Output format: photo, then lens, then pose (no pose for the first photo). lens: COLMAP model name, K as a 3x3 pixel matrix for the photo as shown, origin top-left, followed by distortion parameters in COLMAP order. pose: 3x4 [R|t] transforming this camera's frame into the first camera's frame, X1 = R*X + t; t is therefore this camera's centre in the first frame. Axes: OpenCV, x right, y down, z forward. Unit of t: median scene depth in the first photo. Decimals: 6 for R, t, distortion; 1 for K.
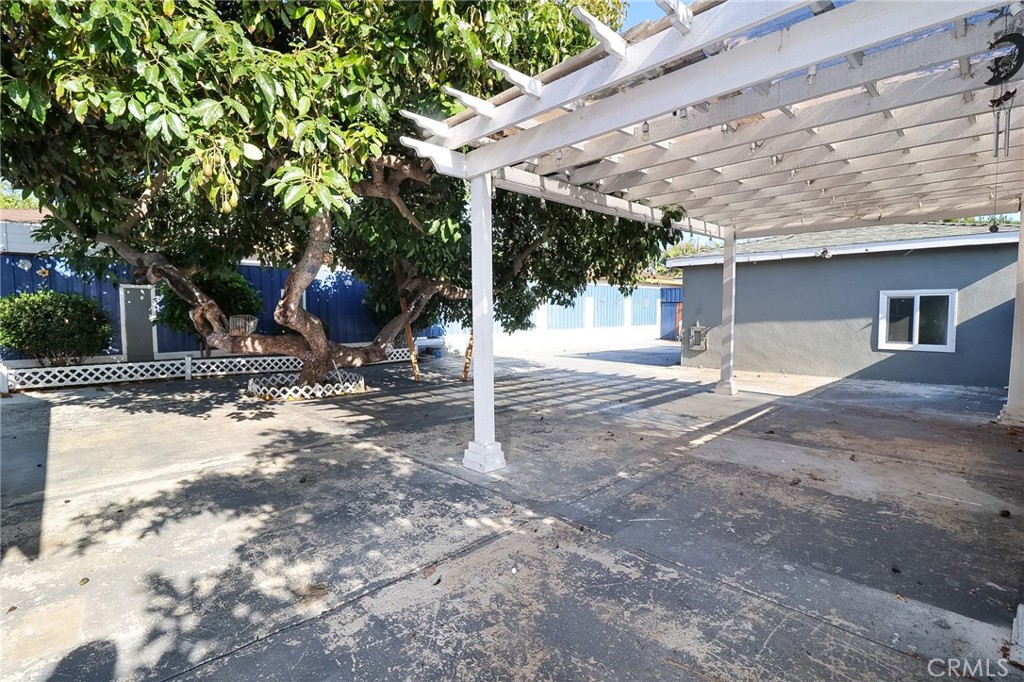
lens RADIAL K [[494.0, 0, 512.0], [0, 494.0, 341.0], [0, 0, 1]] dist [-0.000832, -0.000144]
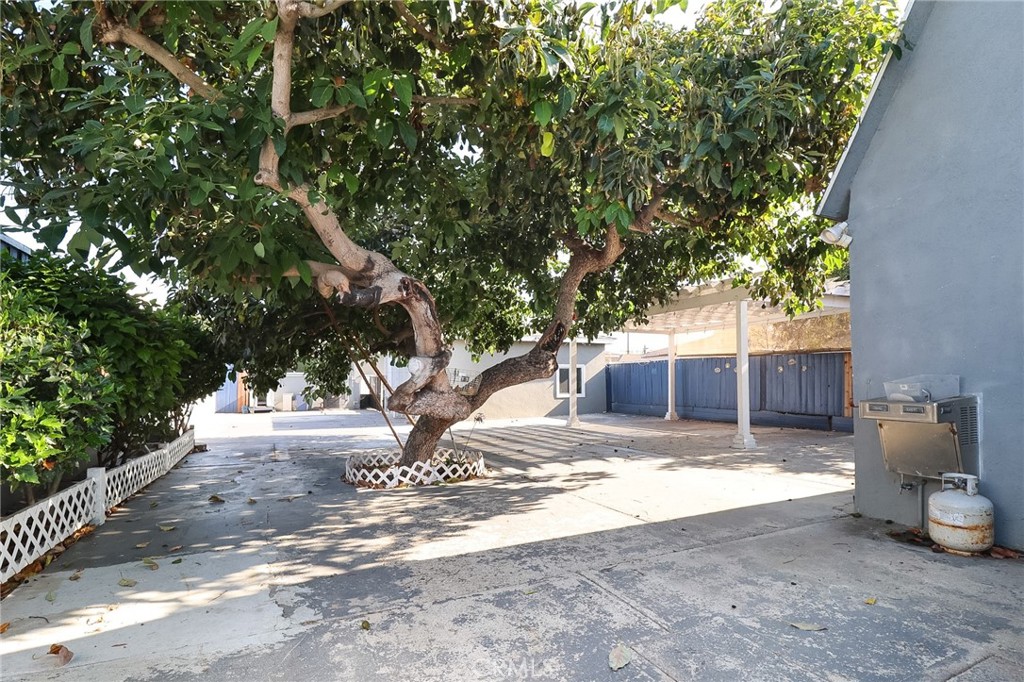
lens RADIAL K [[494.0, 0, 512.0], [0, 494.0, 341.0], [0, 0, 1]] dist [-0.000832, -0.000144]
pose [[0.310878, 0.084879, 0.946652, -1.129085], [0.058383, 0.992418, -0.108155, -0.003801], [-0.948655, 0.088892, 0.303566, 0.626125]]
